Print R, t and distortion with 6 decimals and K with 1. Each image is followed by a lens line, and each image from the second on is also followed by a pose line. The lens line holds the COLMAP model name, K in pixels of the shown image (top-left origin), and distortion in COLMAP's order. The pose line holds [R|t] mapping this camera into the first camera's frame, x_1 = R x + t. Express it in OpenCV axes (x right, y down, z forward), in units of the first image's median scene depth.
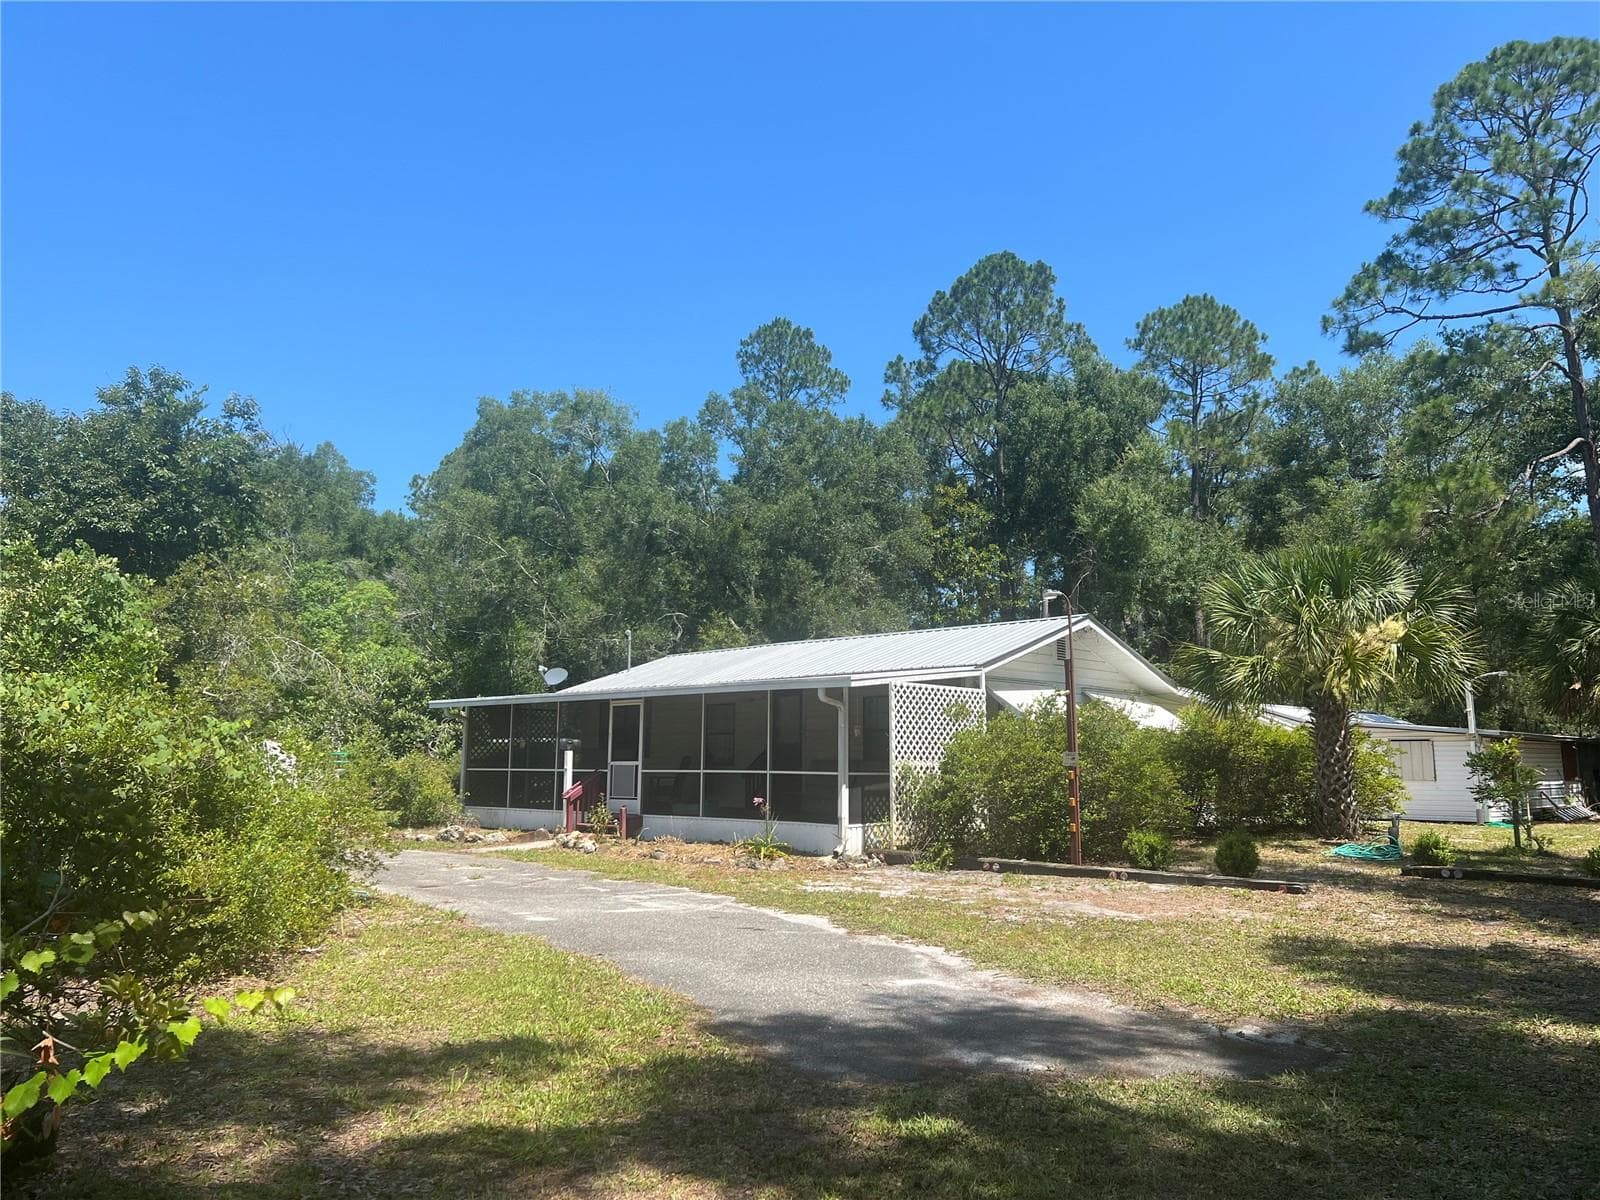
lens RADIAL K [[1204.0, 0, 789.6], [0, 1204.0, 593.4], [0, 0, 1]] dist [0.084858, -0.112306]
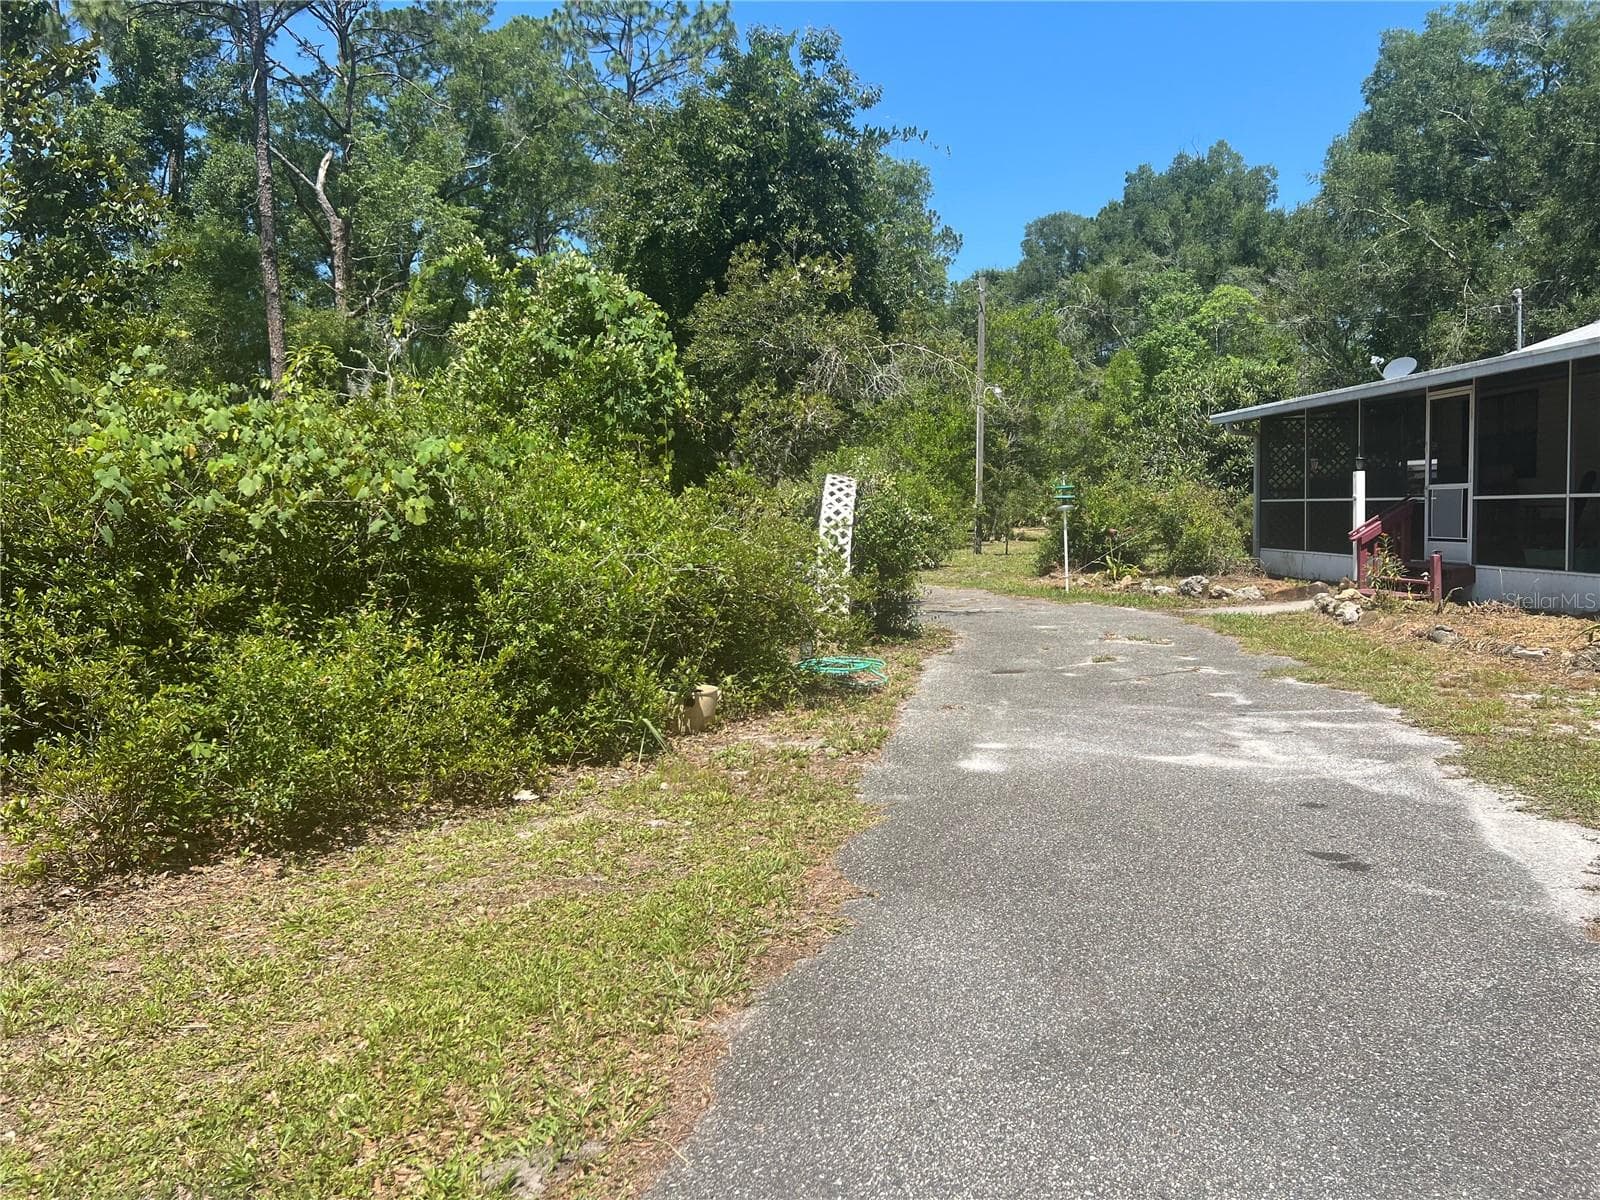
lens RADIAL K [[1186.7, 0, 800.0], [0, 1186.7, 600.0], [0, 0, 1]] dist [0.039105, -0.051656]
pose [[0.717614, 0.027035, -0.695916, 0.041515], [0.129411, 0.976667, 0.171388, 0.030411], [0.684312, -0.213050, 0.697372, 0.202765]]
